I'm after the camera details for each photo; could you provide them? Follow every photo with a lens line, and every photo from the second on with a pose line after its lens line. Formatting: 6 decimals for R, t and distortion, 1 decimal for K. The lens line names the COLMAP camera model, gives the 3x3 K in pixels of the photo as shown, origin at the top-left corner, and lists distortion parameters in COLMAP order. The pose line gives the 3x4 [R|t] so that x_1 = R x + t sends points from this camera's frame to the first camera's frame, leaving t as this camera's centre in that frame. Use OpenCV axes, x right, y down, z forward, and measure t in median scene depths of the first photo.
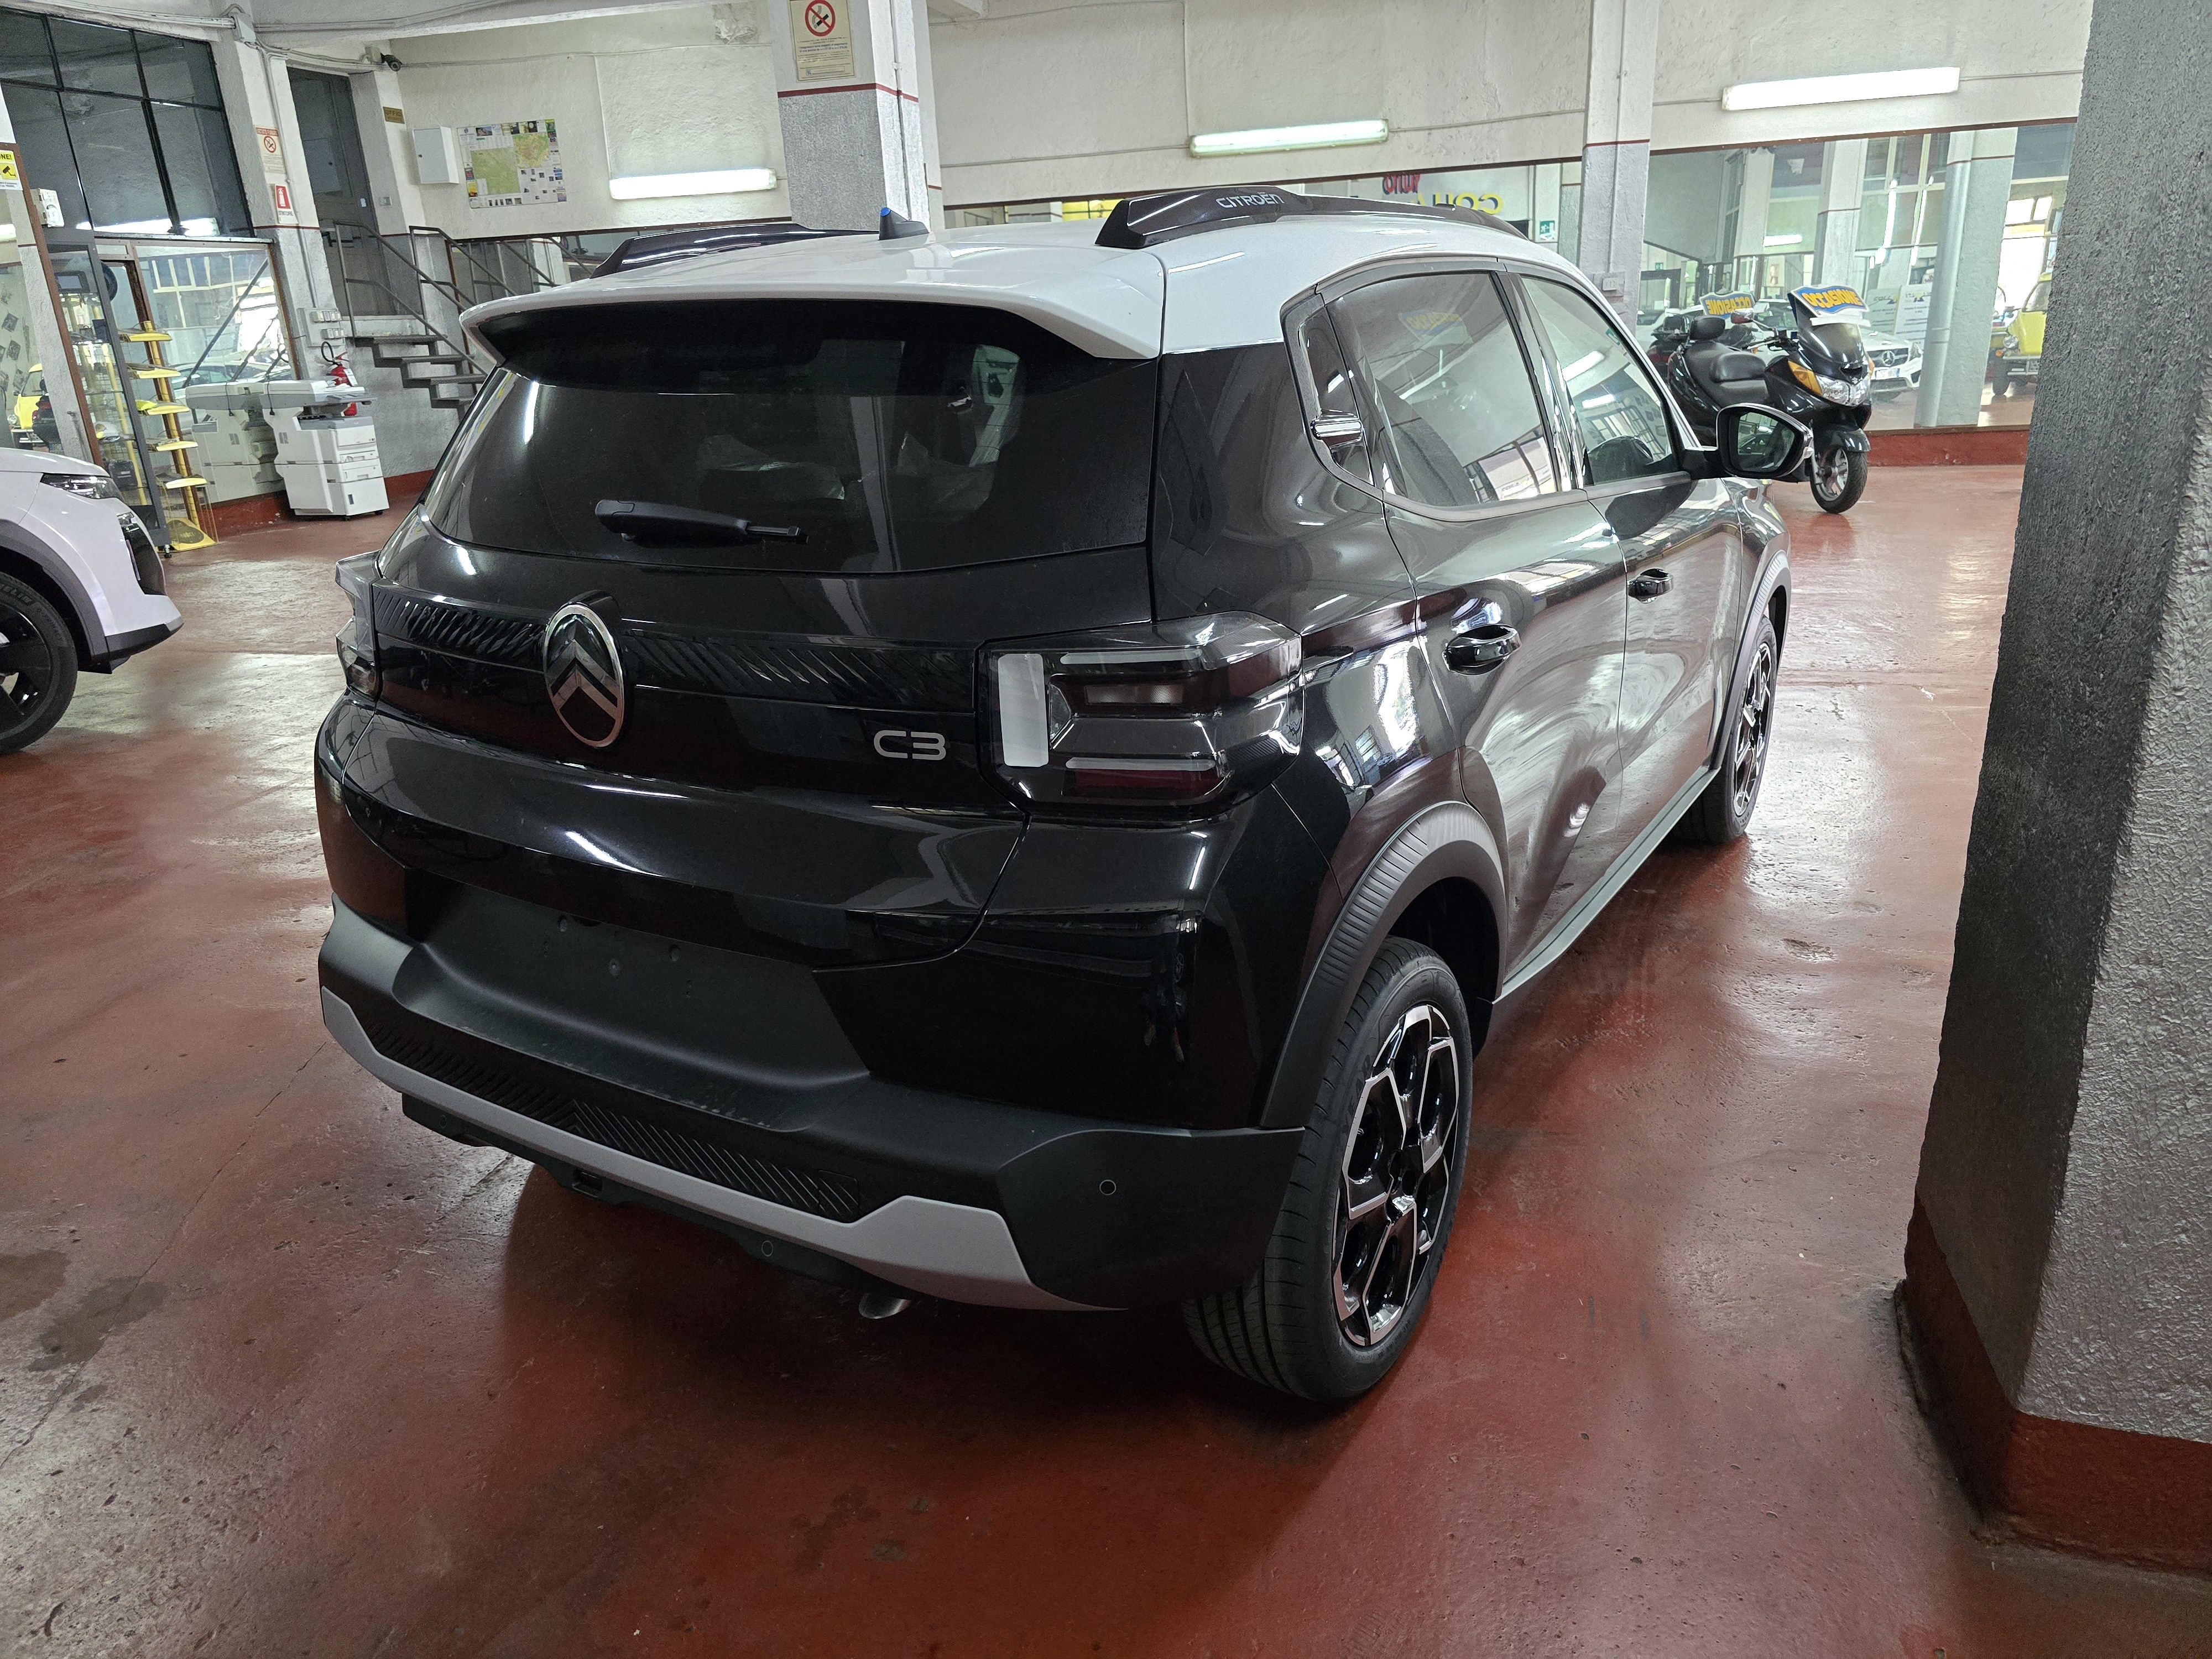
lens RADIAL K [[1544.6, 0, 1106.0], [0, 1544.6, 829.5], [0, 0, 1]] dist [0.056683, -0.059323]
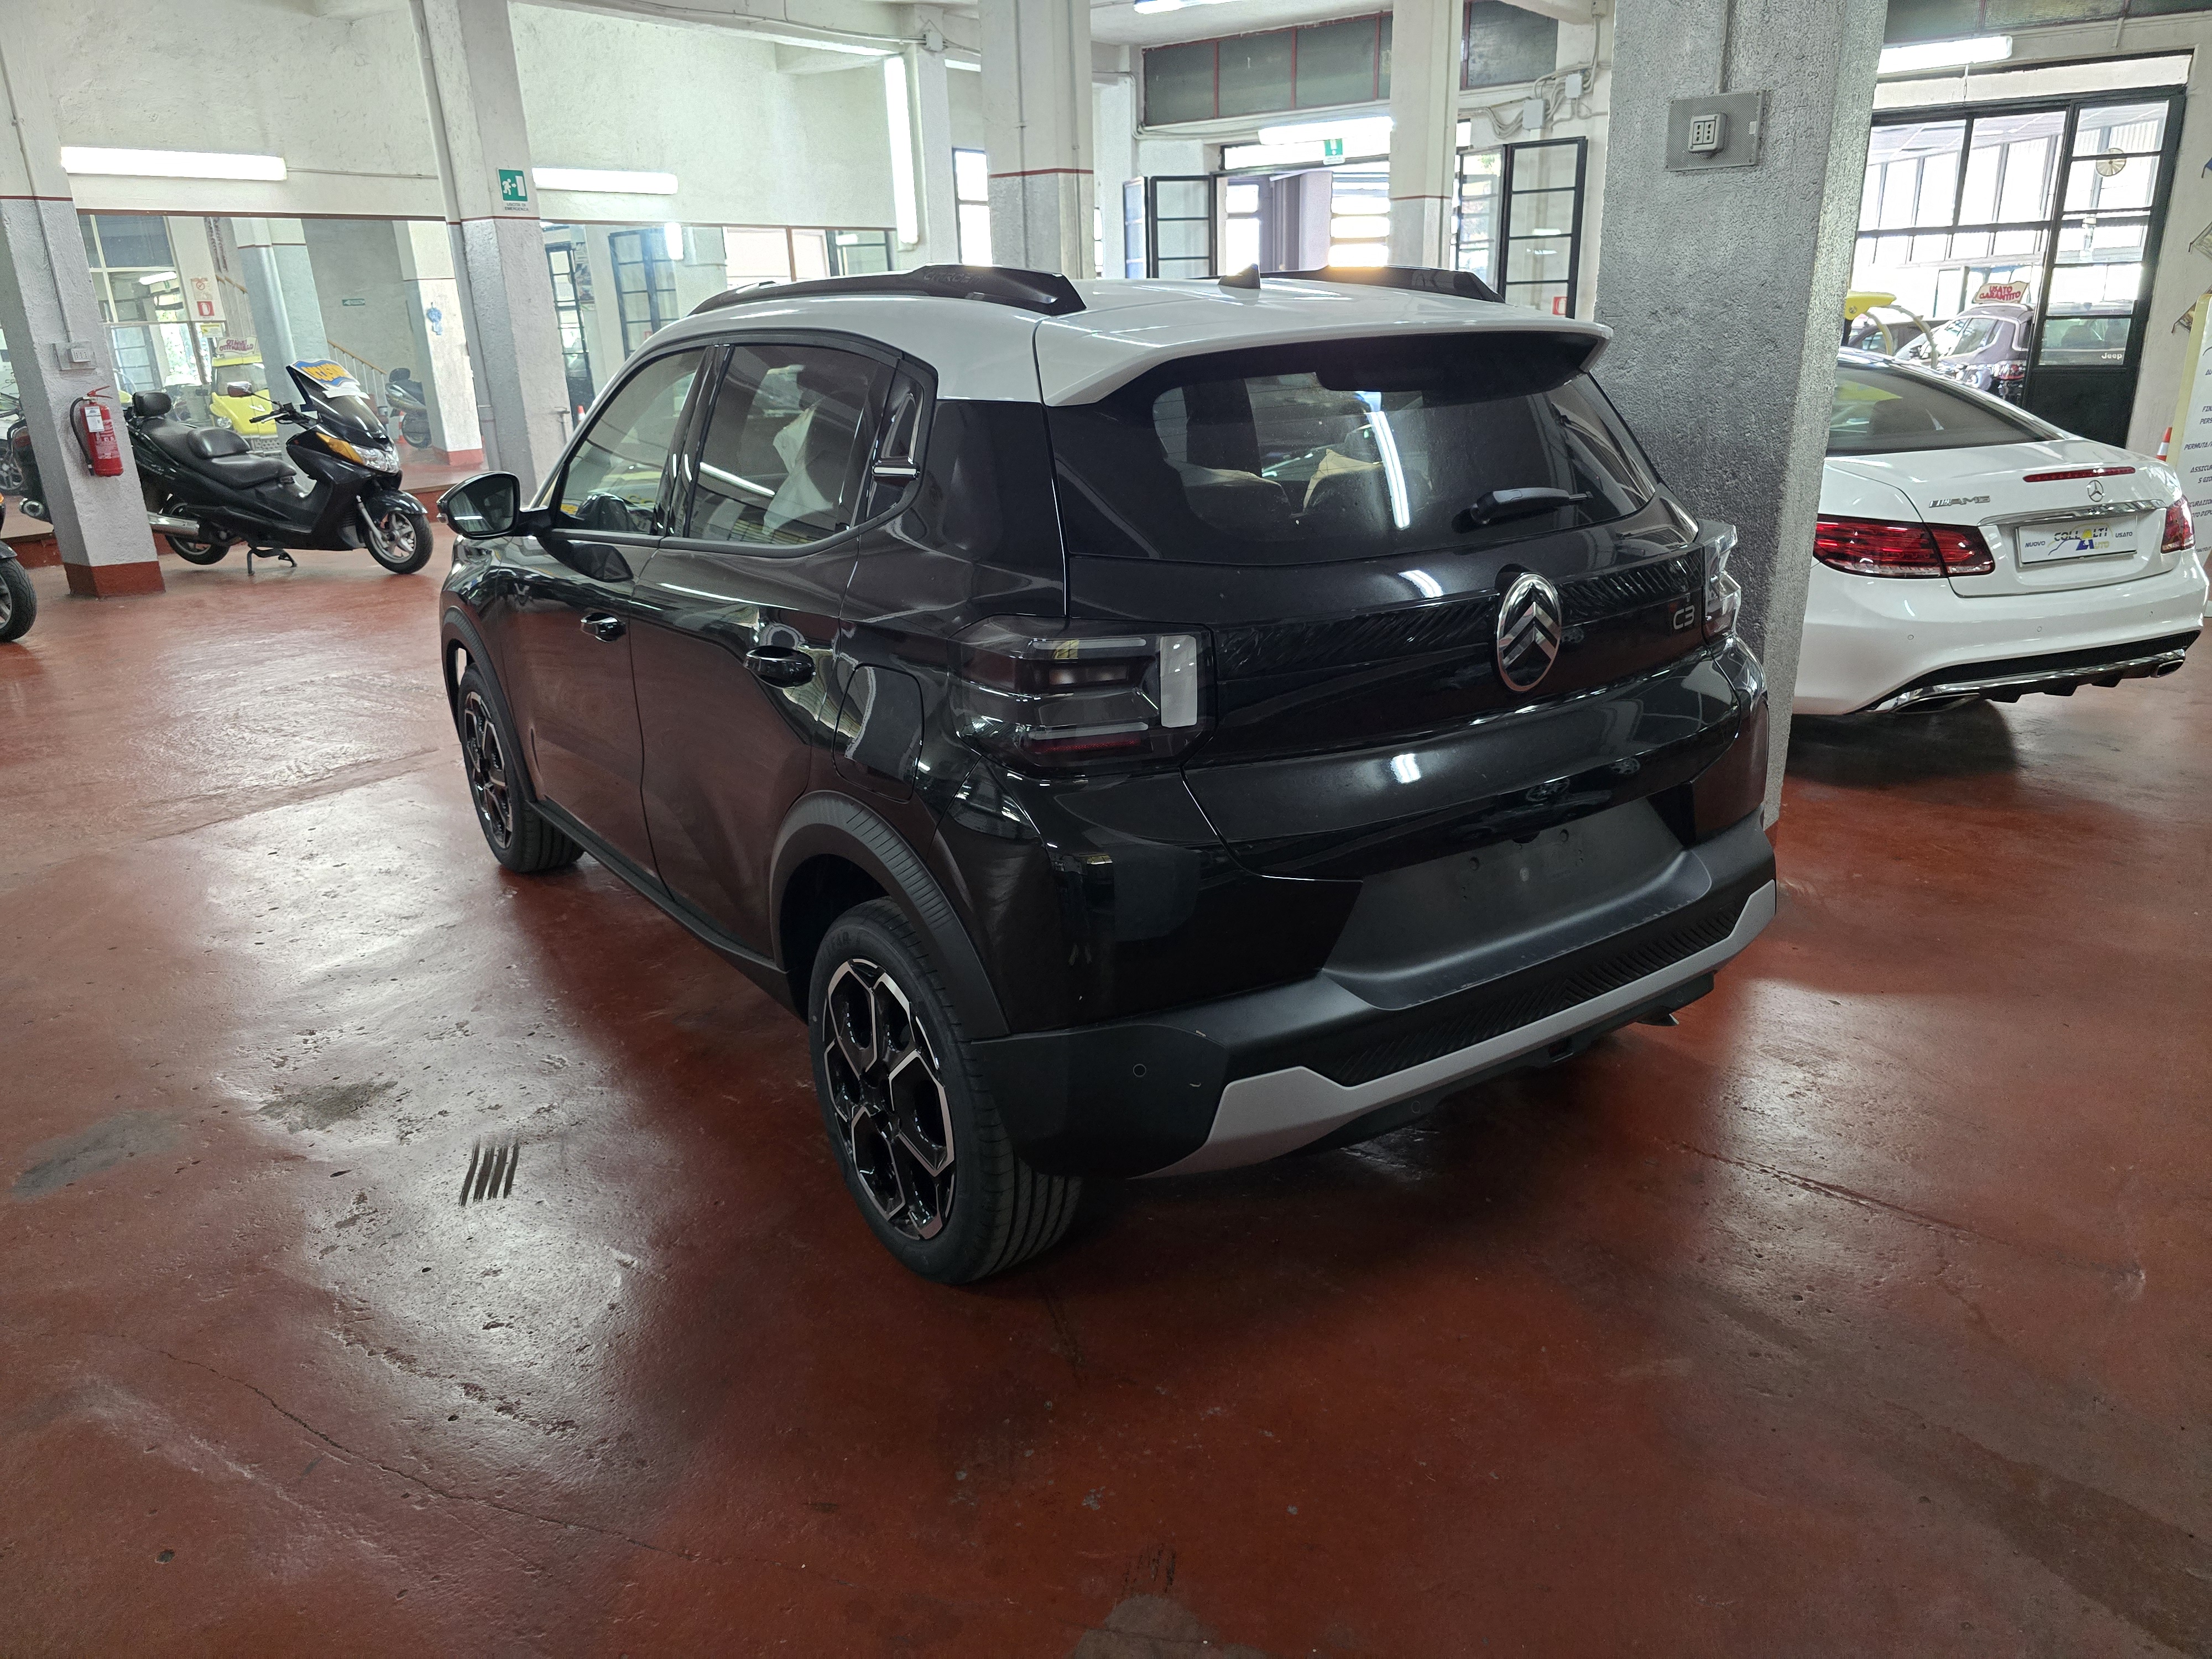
lens RADIAL K [[1556.8, 0, 1109.2], [0, 1556.8, 837.4], [0, 0, 1]] dist [0.049239, -0.044479]
pose [[0.358871, -0.264646, 0.895083, -0.358709], [0.308565, 0.938683, 0.153823, -0.053338], [-0.880908, 0.220988, 0.418527, 0.180899]]
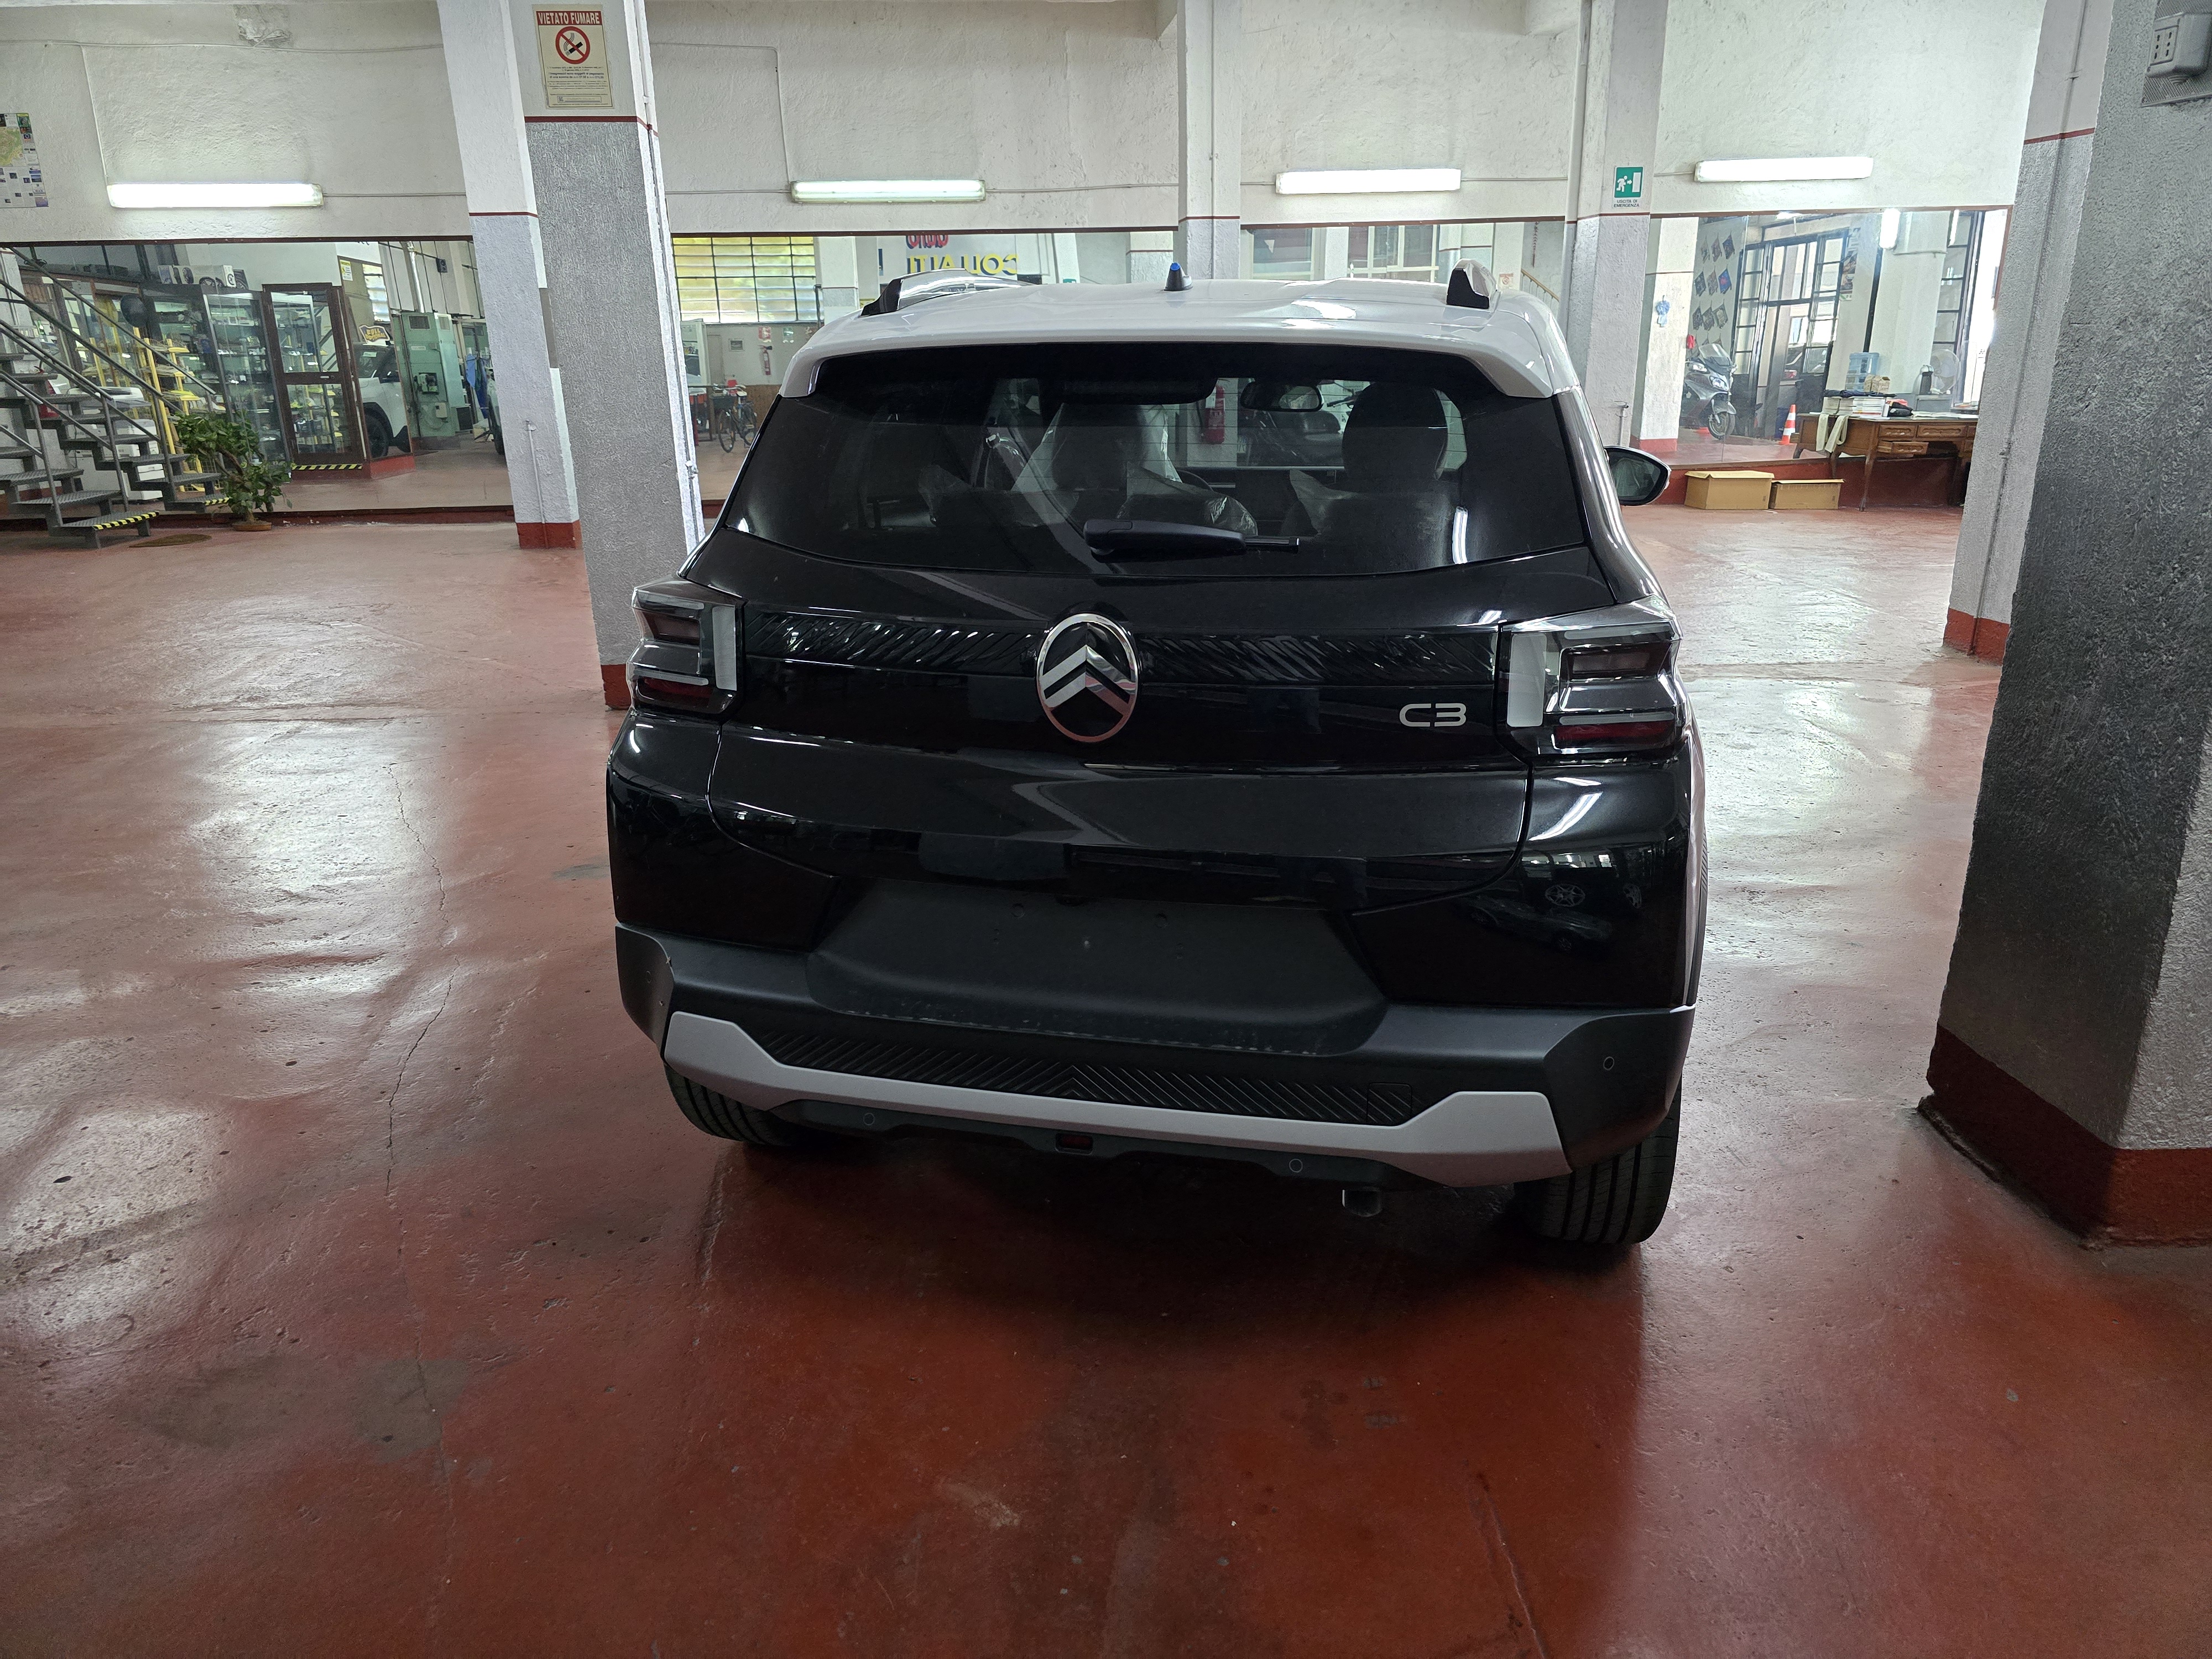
lens RADIAL K [[1556.8, 0, 1109.2], [0, 1556.8, 837.4], [0, 0, 1]] dist [0.049239, -0.044479]
pose [[0.938174, -0.075961, 0.337728, -0.157405], [0.084373, 0.996381, -0.010275, 0.006266], [-0.335725, 0.038135, 0.941188, -0.009911]]
